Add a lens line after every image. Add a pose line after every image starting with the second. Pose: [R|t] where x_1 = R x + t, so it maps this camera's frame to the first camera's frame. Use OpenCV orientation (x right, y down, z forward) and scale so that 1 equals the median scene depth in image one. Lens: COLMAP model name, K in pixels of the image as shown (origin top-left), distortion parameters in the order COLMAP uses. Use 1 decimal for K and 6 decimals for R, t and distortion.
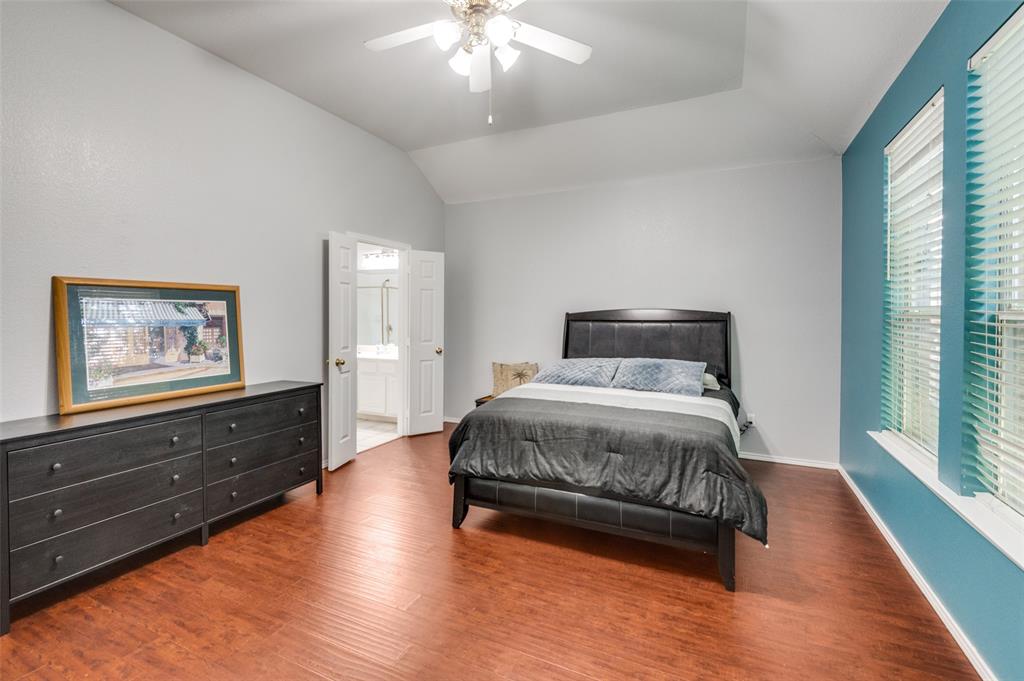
lens RADIAL K [[459.4, 0, 513.0], [0, 459.4, 313.2], [0, 0, 1]] dist [0.011628, -0.000161]
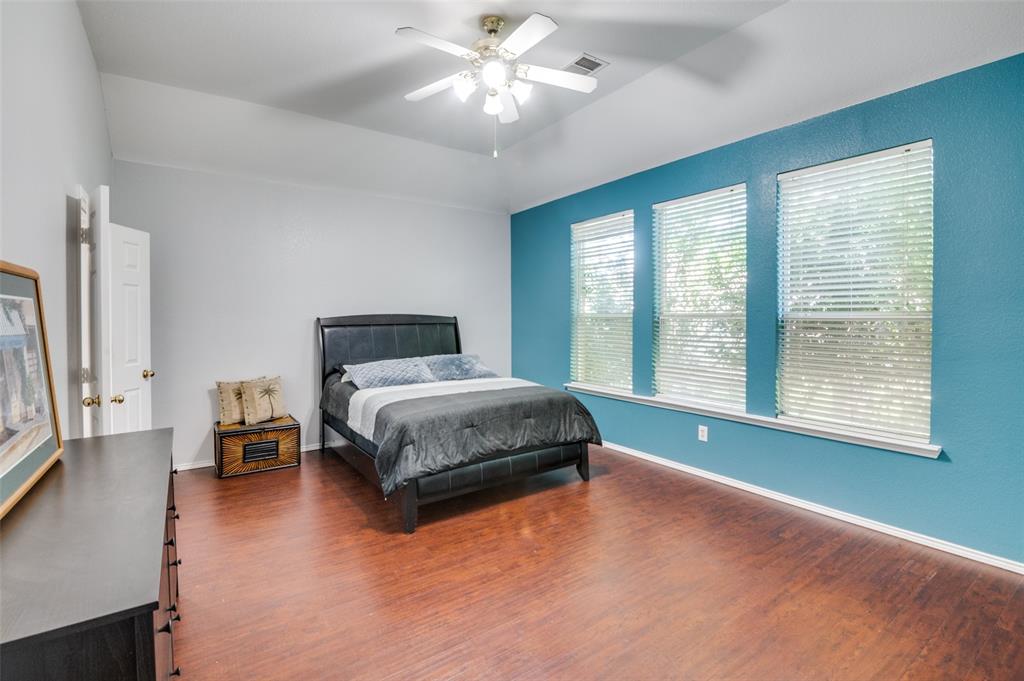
lens RADIAL K [[465.4, 0, 512.6], [0, 465.4, 322.0], [0, 0, 1]] dist [-0.000399, -0.000086]
pose [[0.496239, -0.013113, 0.868087, -0.982106], [0.007089, 0.999914, 0.011052, -0.000225], [-0.868157, 0.000669, 0.496289, 0.341933]]
